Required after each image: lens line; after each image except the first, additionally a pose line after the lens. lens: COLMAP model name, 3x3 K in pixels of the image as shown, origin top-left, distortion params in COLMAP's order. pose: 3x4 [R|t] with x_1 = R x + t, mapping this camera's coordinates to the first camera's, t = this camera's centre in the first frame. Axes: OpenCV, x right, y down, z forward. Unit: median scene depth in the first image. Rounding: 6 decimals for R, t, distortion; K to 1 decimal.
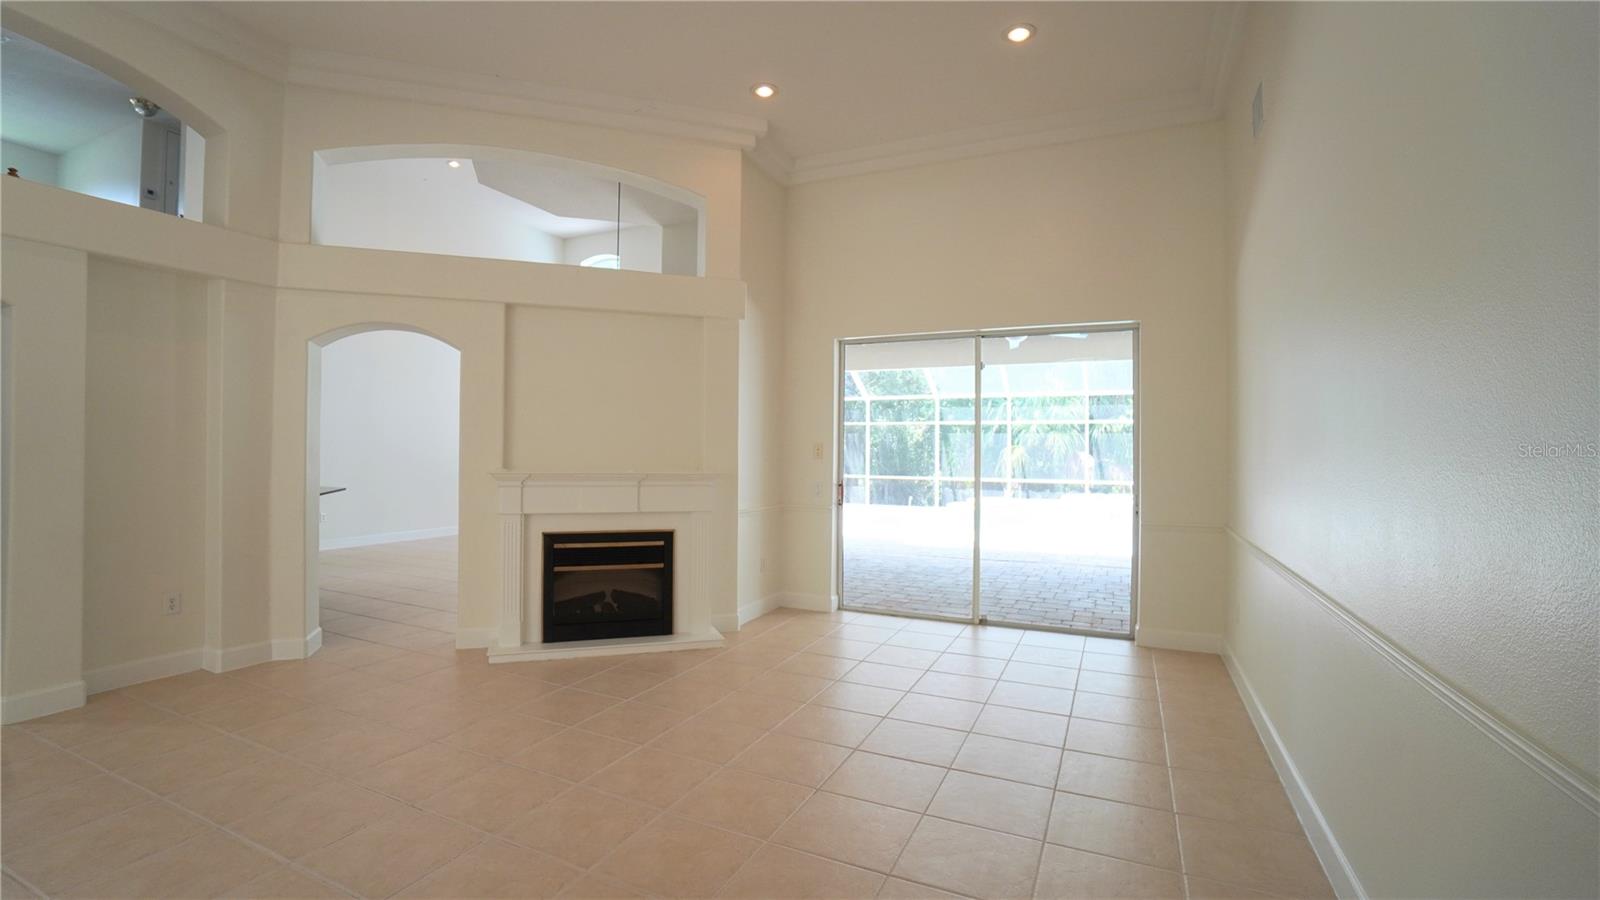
lens RADIAL K [[702.2, 0, 788.1], [0, 702.2, 448.6], [0, 0, 1]] dist [-0.015292, 0.000666]
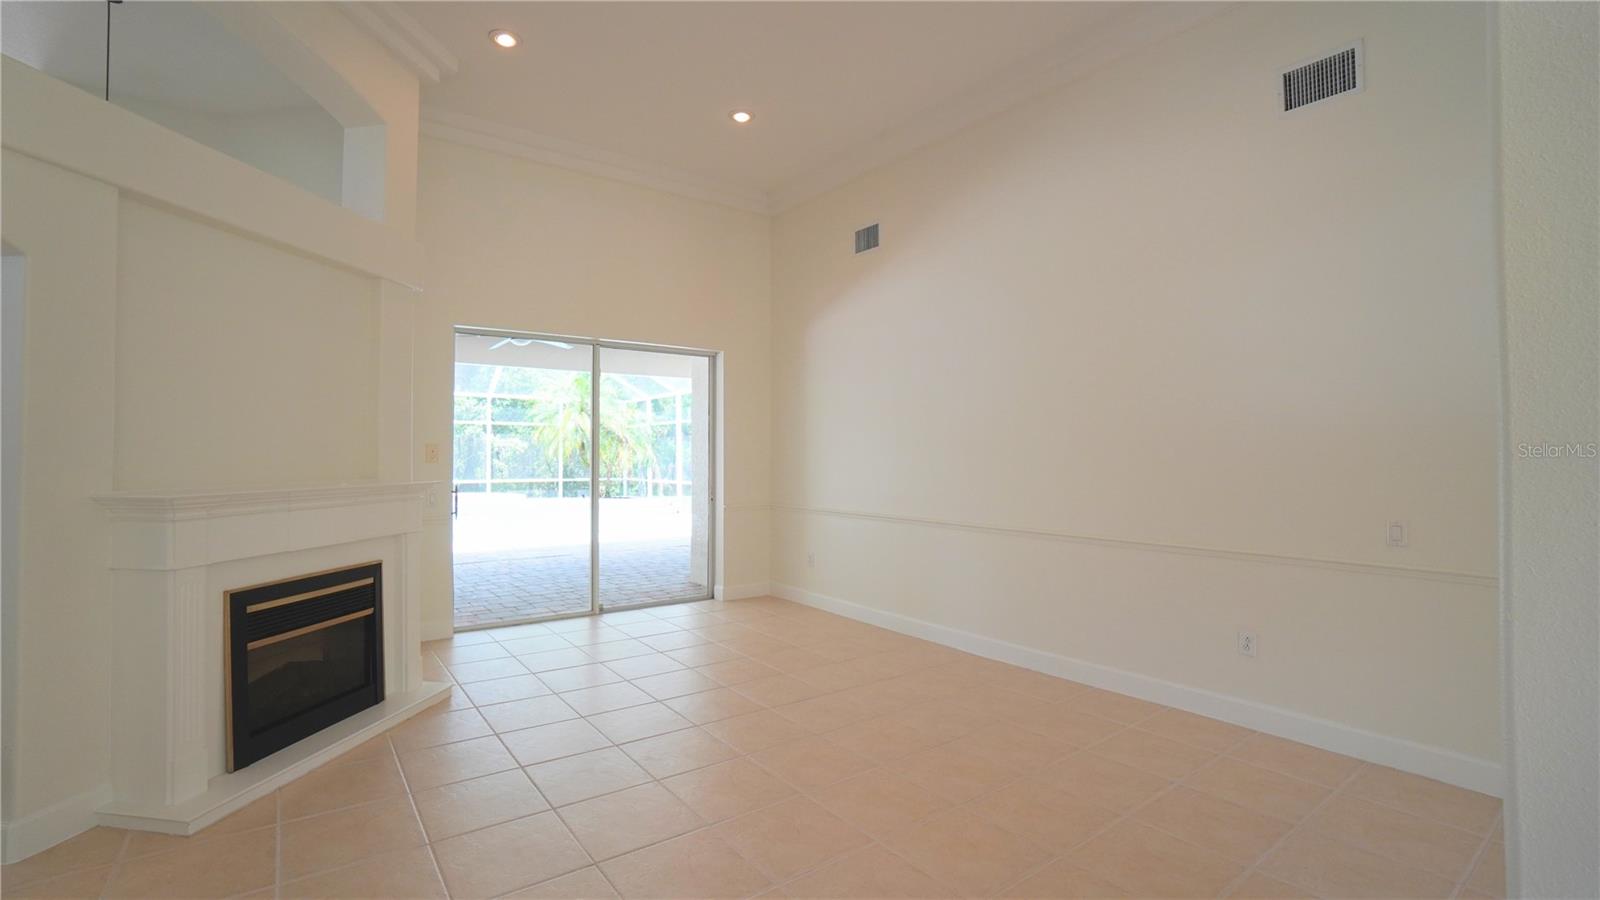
lens RADIAL K [[702.2, 0, 785.0], [0, 702.2, 450.4], [0, 0, 1]] dist [-0.015292, 0.000666]
pose [[0.481108, -0.004368, 0.876650, -0.540619], [0.000540, 0.999989, 0.004687, -0.004032], [-0.876661, -0.001781, 0.481105, 0.239559]]
